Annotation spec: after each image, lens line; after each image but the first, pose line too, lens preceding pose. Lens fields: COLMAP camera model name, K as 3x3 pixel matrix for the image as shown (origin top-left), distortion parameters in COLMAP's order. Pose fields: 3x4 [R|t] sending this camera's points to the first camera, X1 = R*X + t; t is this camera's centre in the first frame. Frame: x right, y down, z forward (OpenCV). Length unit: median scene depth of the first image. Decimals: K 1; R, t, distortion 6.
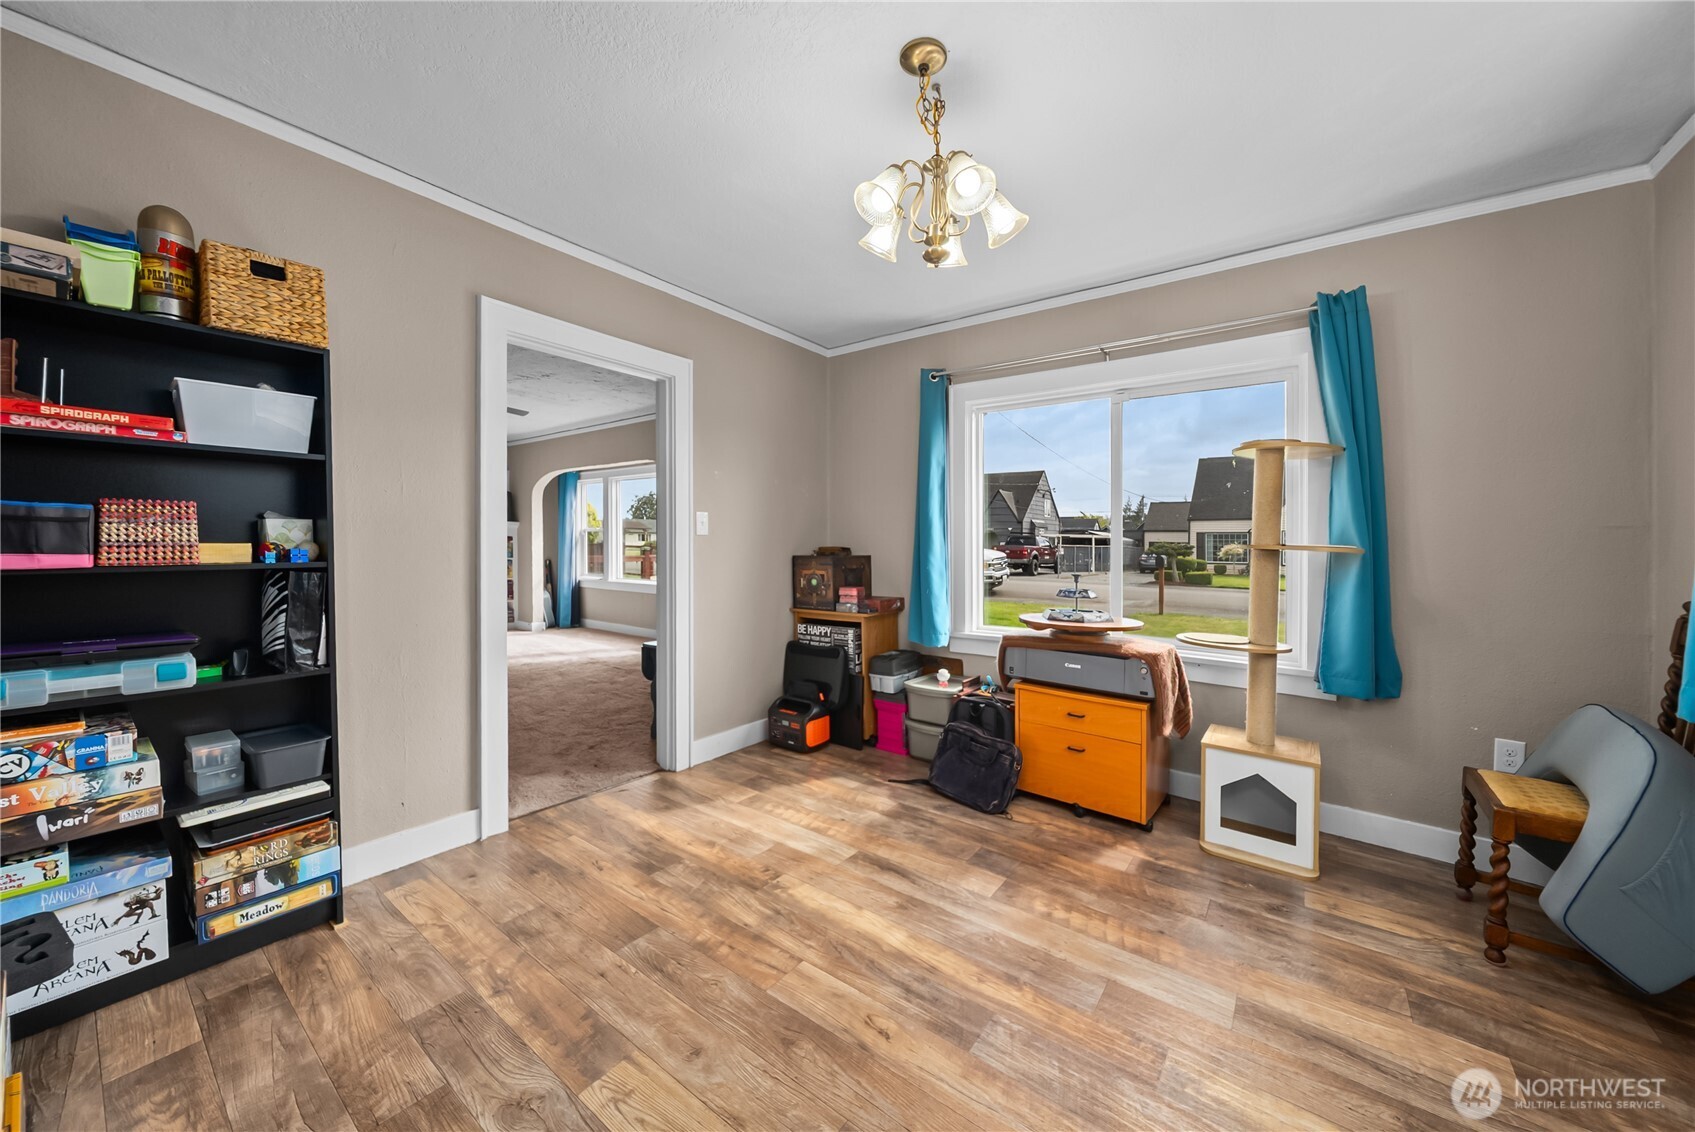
lens RADIAL K [[603.0, 0, 843.2], [0, 603.0, 545.1], [0, 0, 1]] dist [-0.000908, -0.000155]
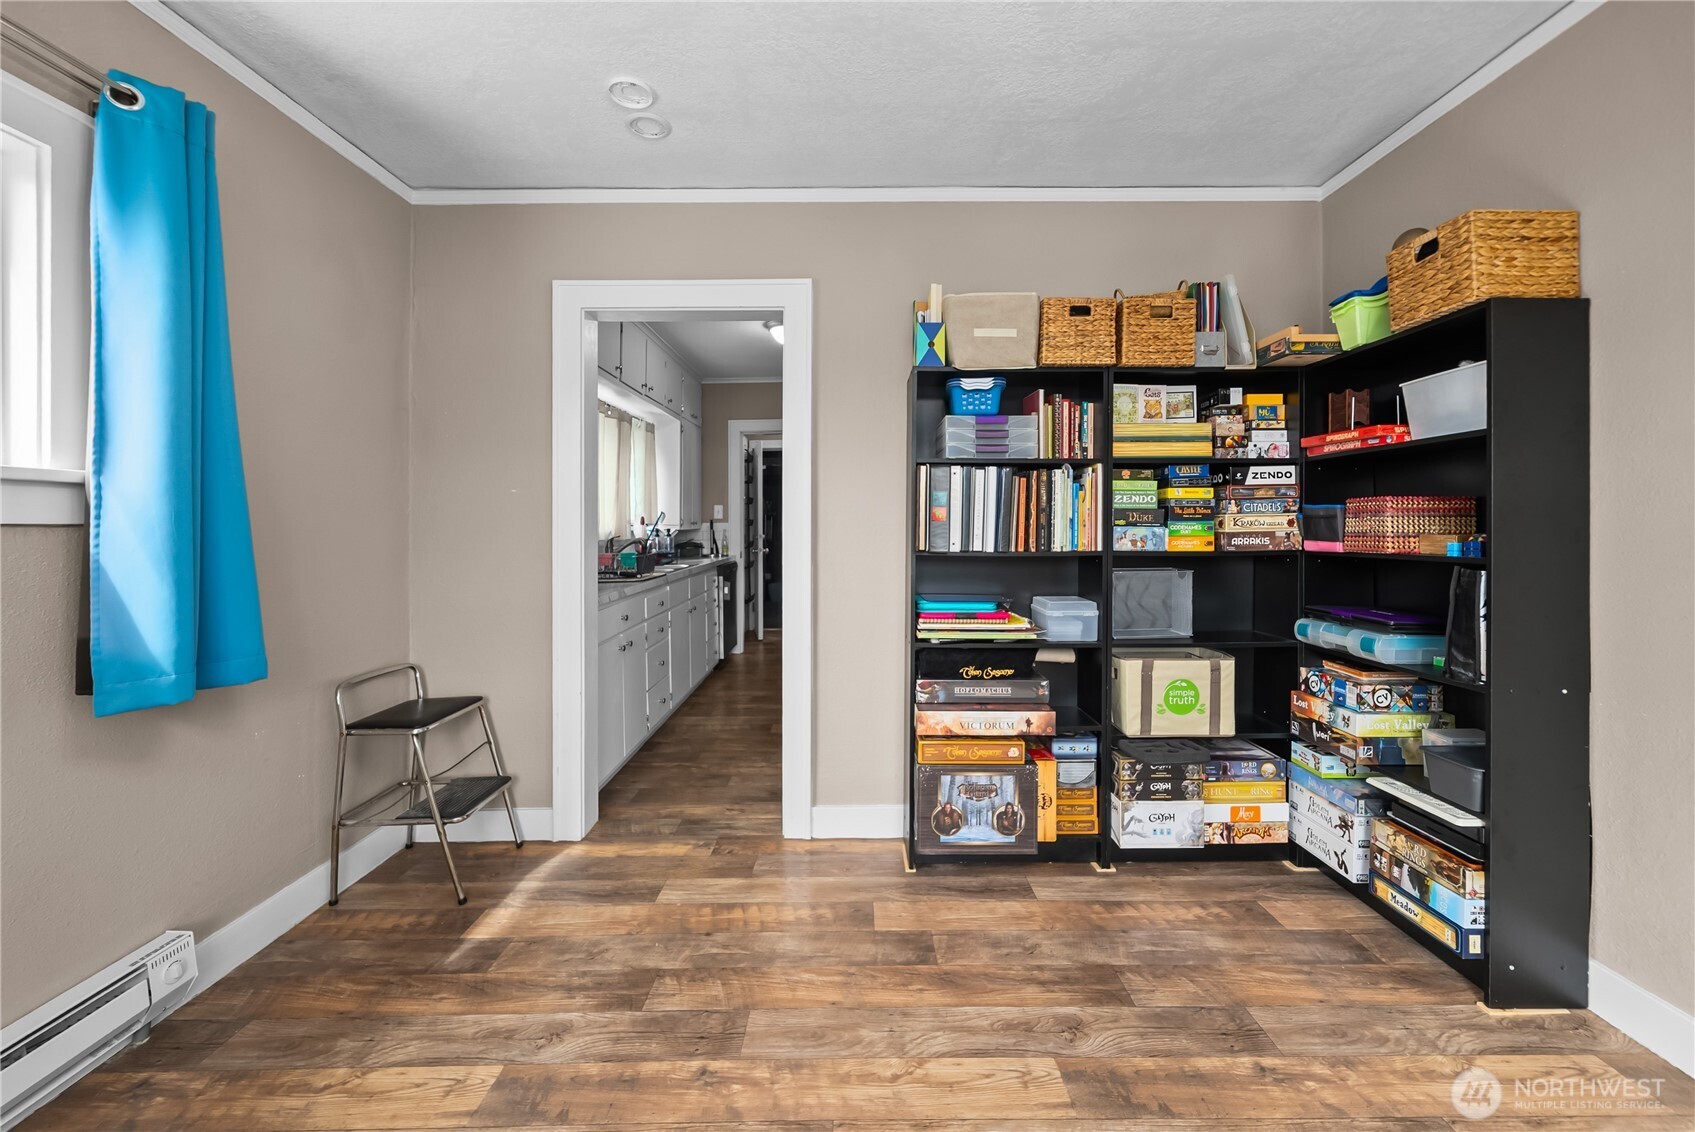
lens RADIAL K [[643.2, 0, 847.7], [0, 643.2, 529.1], [0, 0, 1]] dist [-0.001756, -0.000220]
pose [[-0.798647, -0.005633, -0.601773, 0.234973], [-0.005615, 0.999982, -0.001908, -0.002129], [0.601773, 0.001855, -0.798665, 0.749861]]
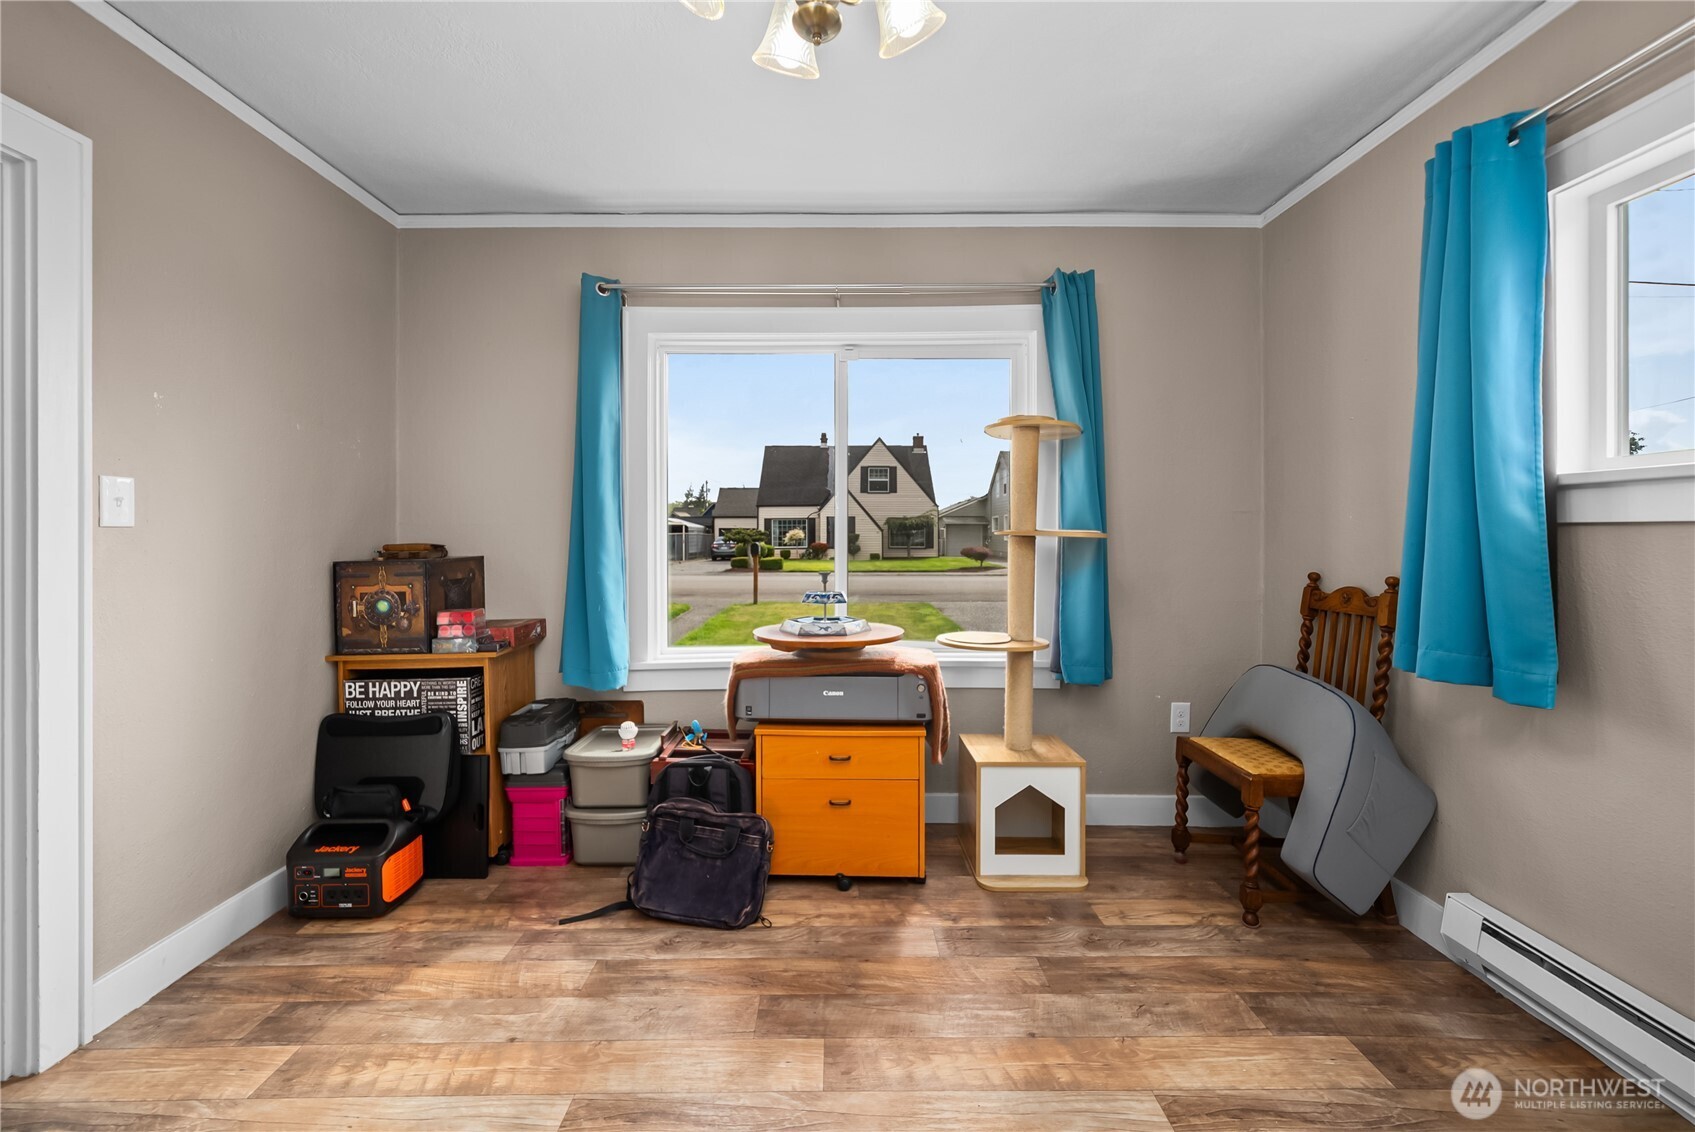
lens RADIAL K [[687.1, 0, 850.4], [0, 687.1, 524.5], [0, 0, 1]] dist [-0.001311, -0.000338]
pose [[0.796727, -0.008362, 0.604282, -0.117629], [0.016755, 0.999826, -0.008255, -0.005192], [-0.604107, 0.016702, 0.796728, 0.276870]]
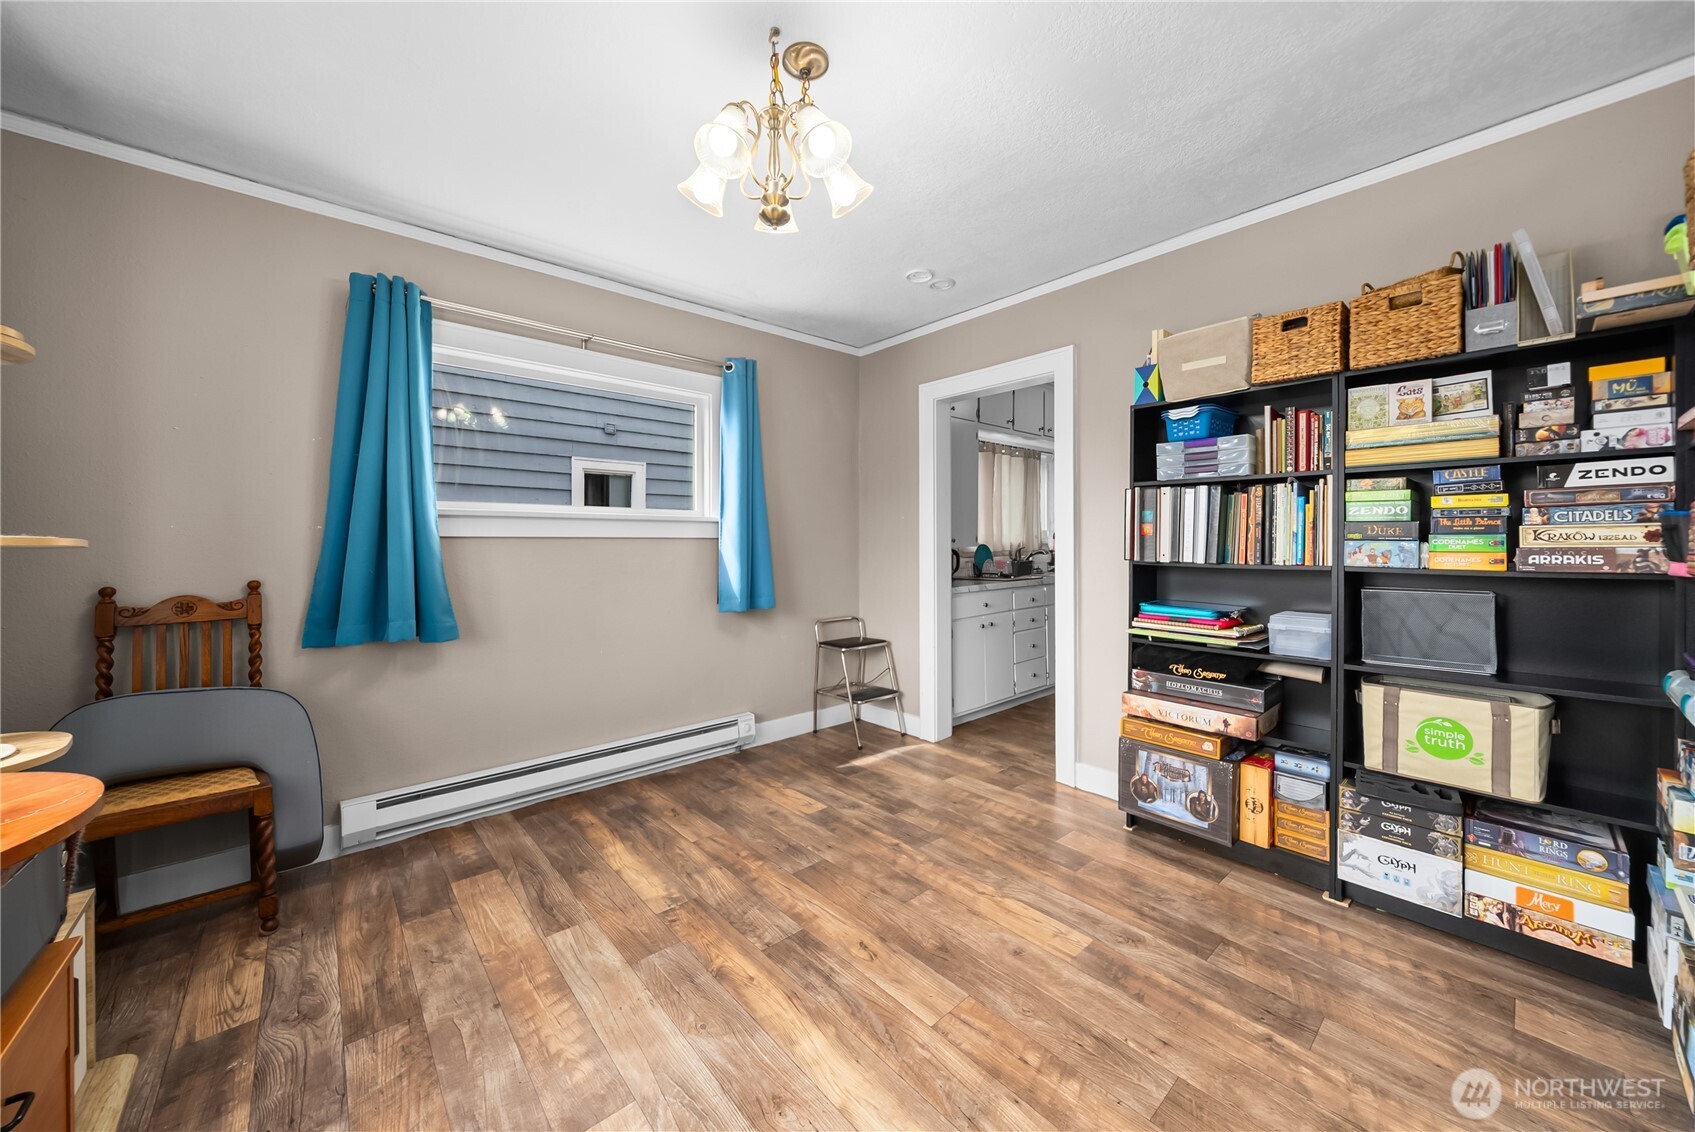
lens RADIAL K [[603.0, 0, 843.2], [0, 603.0, 545.1], [0, 0, 1]] dist [-0.000908, -0.000155]
pose [[-0.979040, -0.012618, 0.203278, -0.065149], [-0.011003, 0.999898, 0.009076, -0.003377], [-0.203372, 0.006649, -0.979079, 1.109054]]
